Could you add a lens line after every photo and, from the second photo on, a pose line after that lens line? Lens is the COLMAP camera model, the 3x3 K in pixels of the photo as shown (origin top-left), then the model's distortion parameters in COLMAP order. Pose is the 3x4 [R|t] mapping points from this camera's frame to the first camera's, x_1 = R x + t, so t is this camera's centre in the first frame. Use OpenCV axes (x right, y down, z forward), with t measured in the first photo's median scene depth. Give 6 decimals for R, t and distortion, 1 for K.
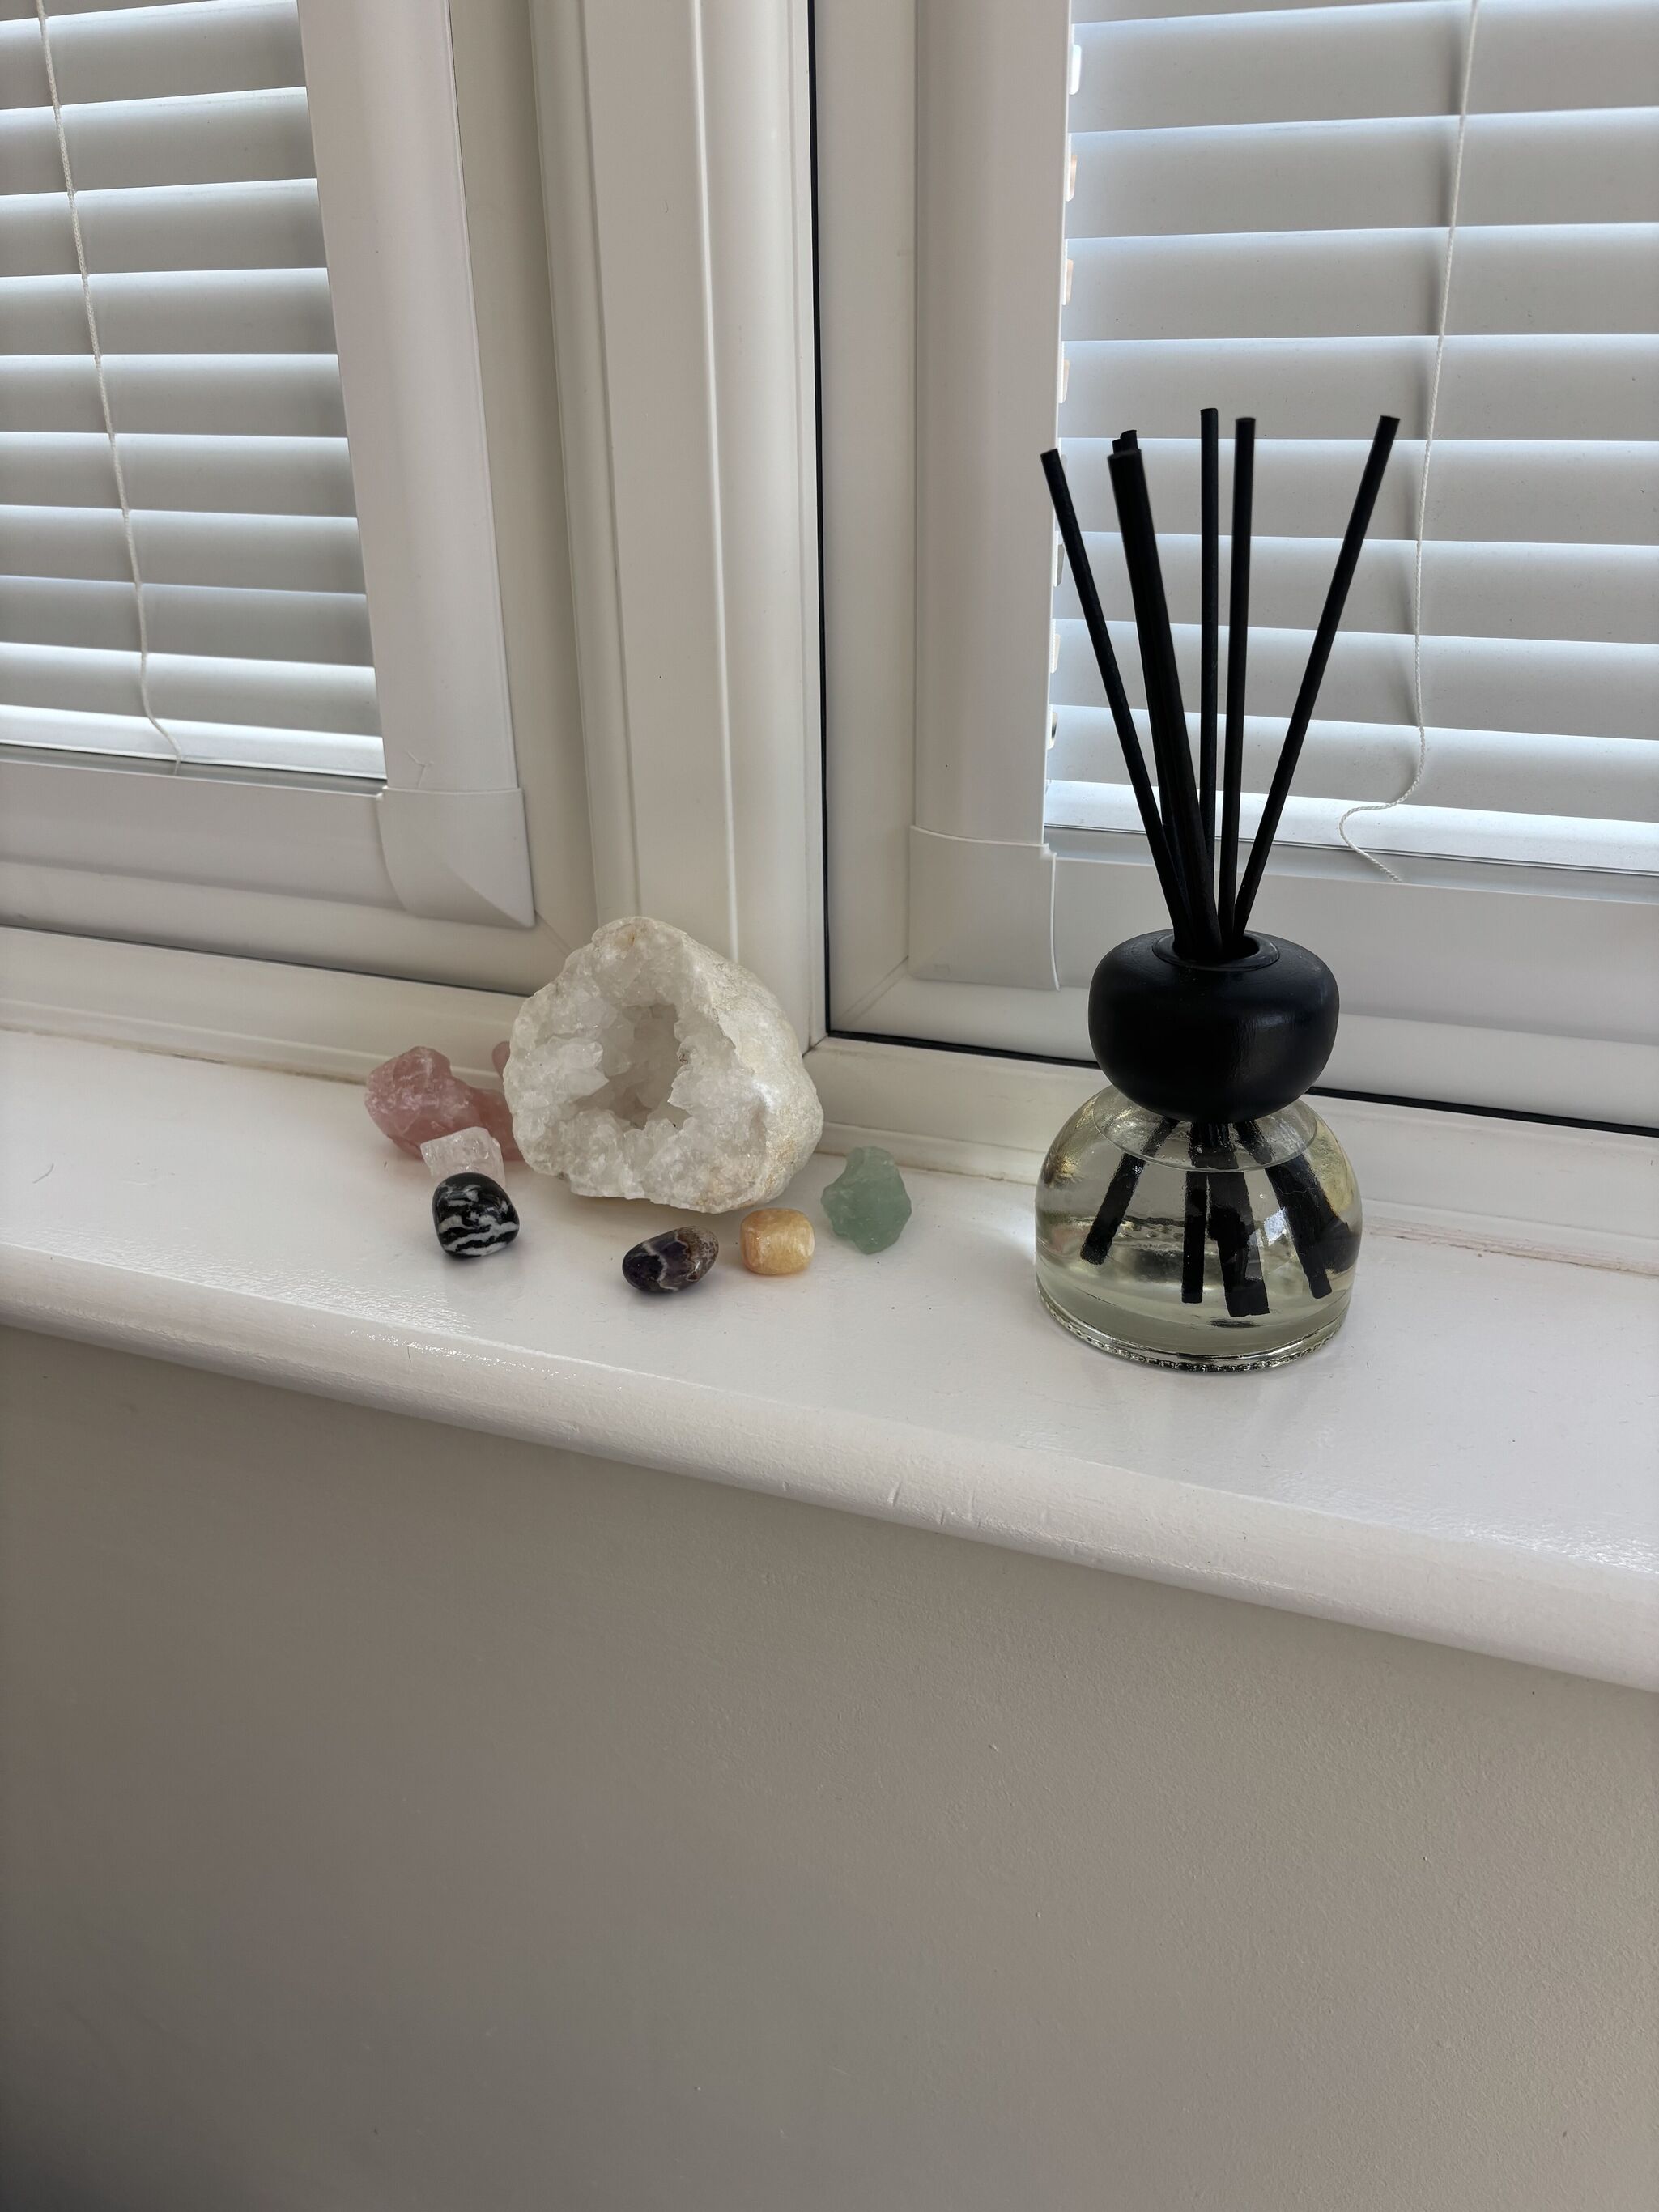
lens RADIAL K [[1682.1, 0, 837.6], [0, 1682.1, 1103.2], [0, 0, 1]] dist [-0.001242, -0.000731]
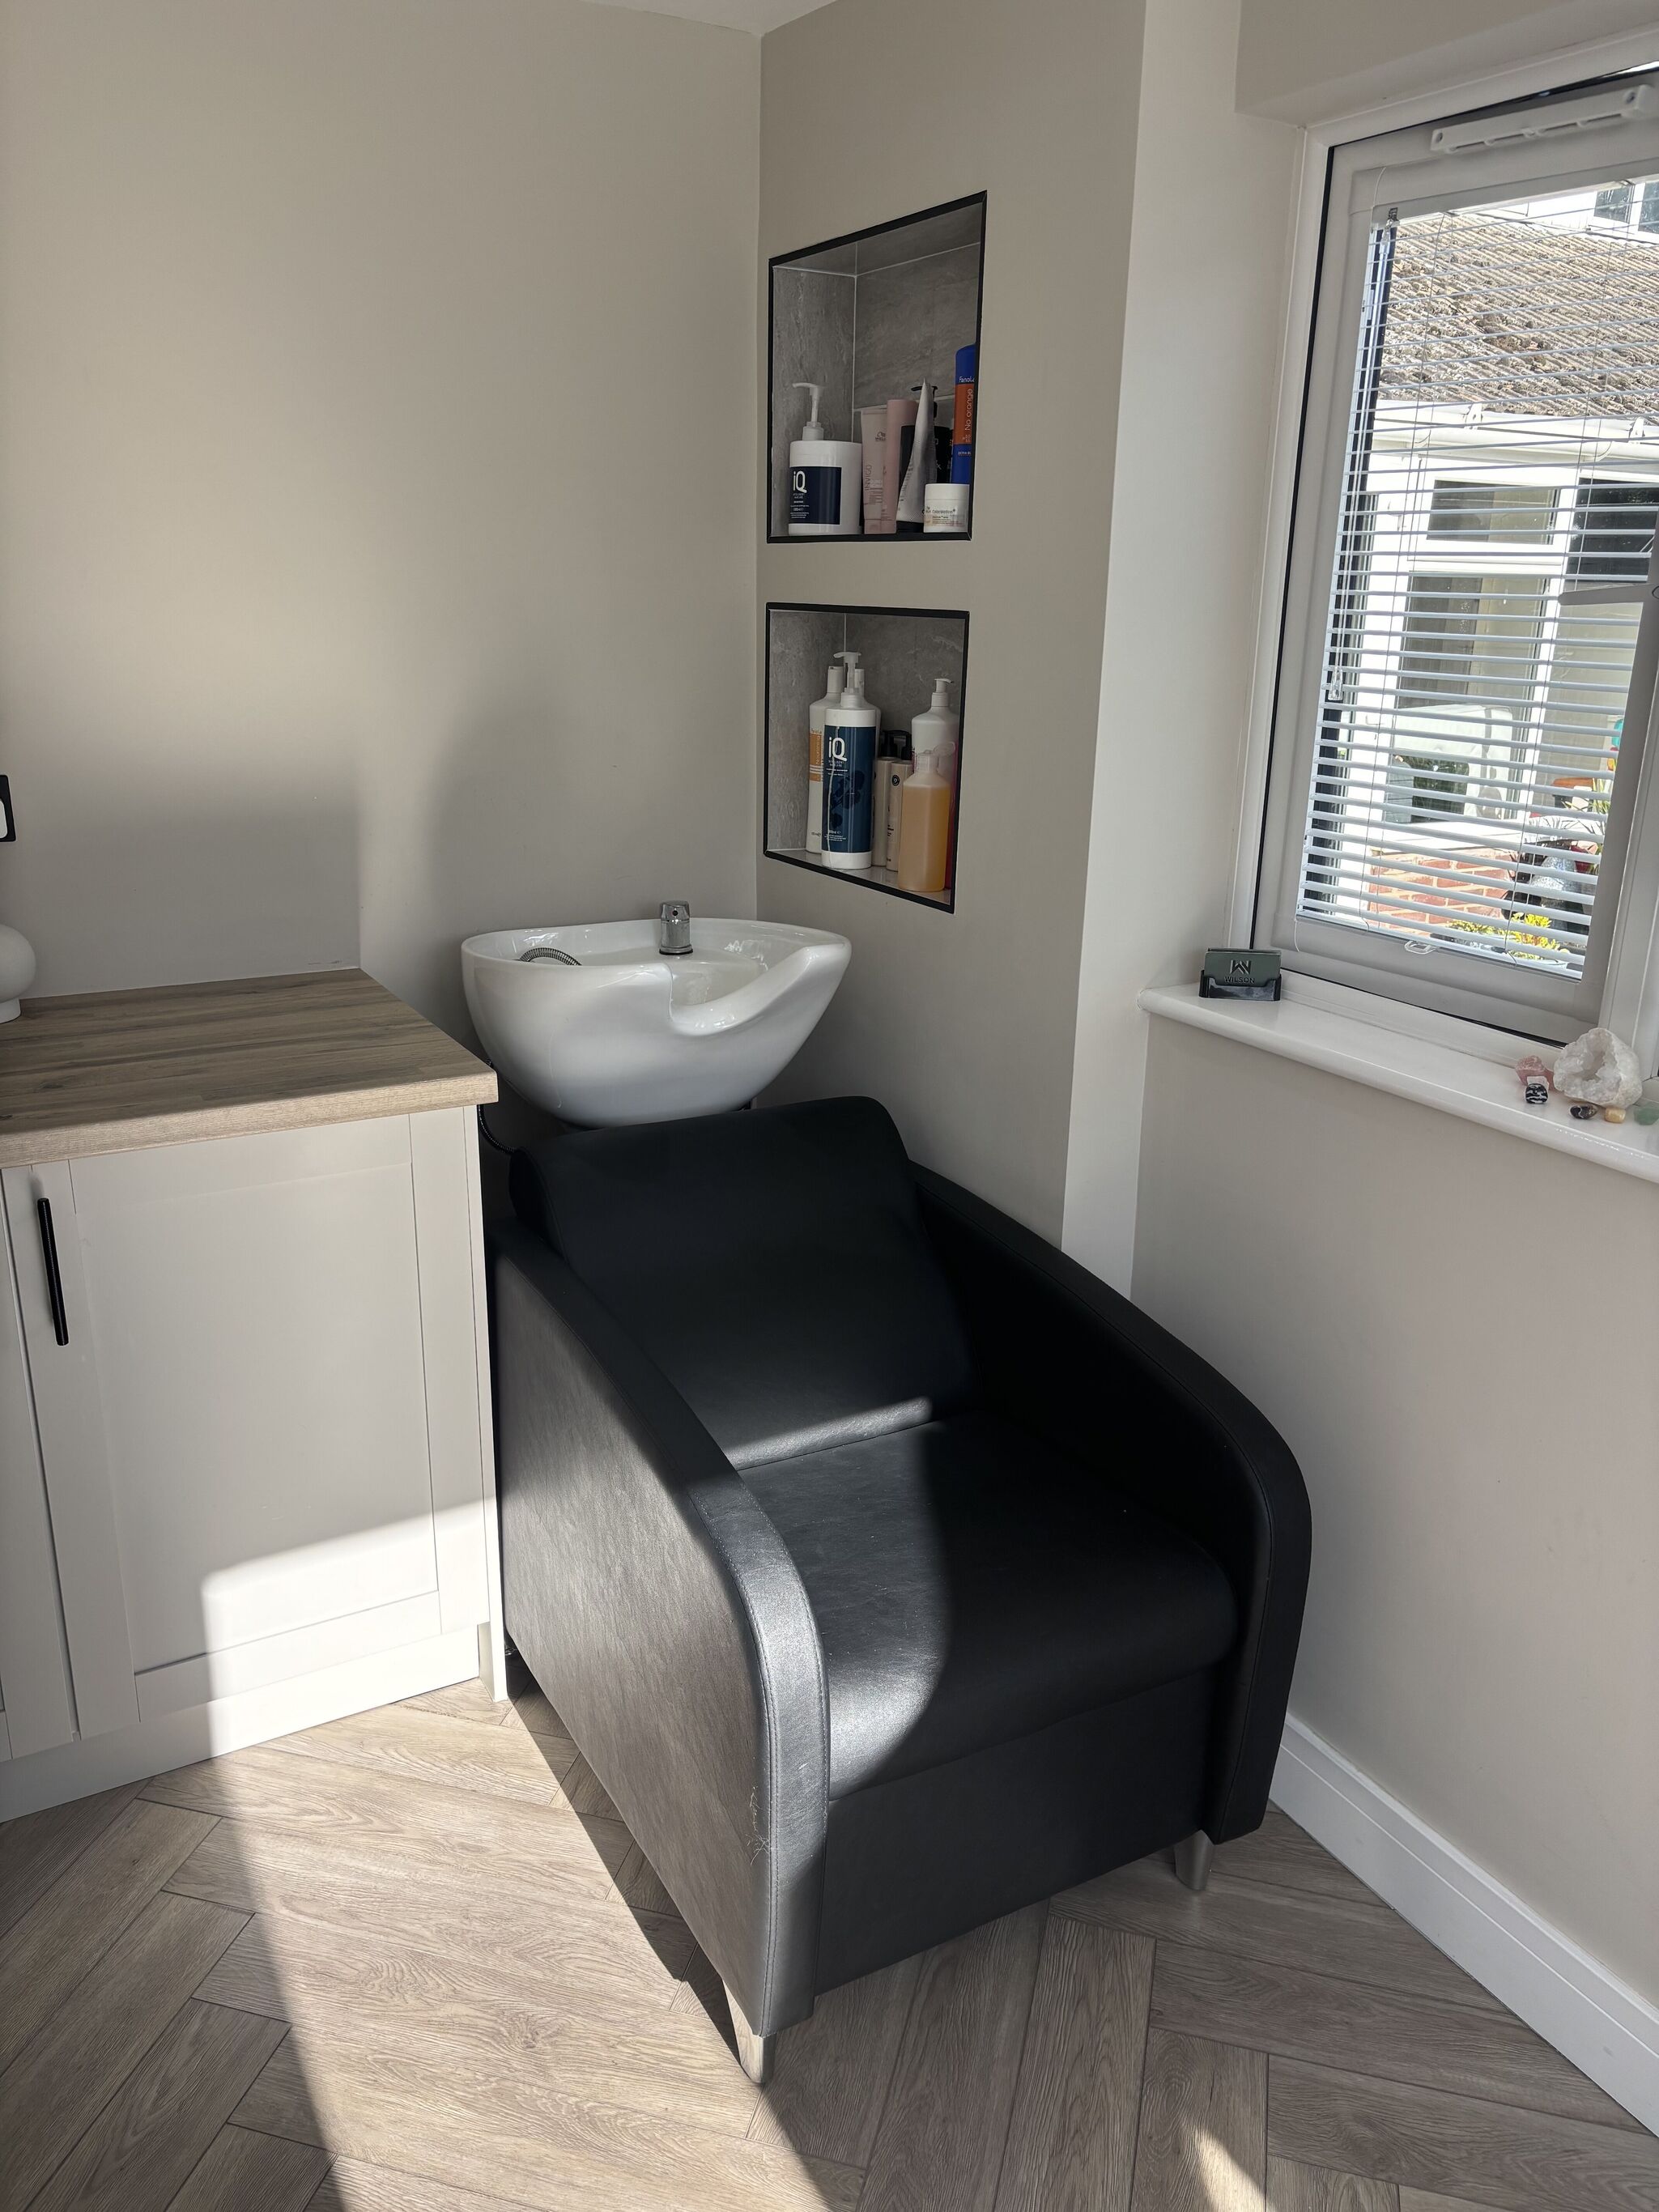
lens RADIAL K [[1682.1, 0, 830.7], [0, 1682.1, 1113.3], [0, 0, 1]] dist [-0.001242, -0.000731]
pose [[0.765406, 0.218143, -0.605448, 0.891876], [-0.278133, 0.960527, -0.005537, 0.581882], [0.580341, 0.172633, 0.795866, -3.006286]]
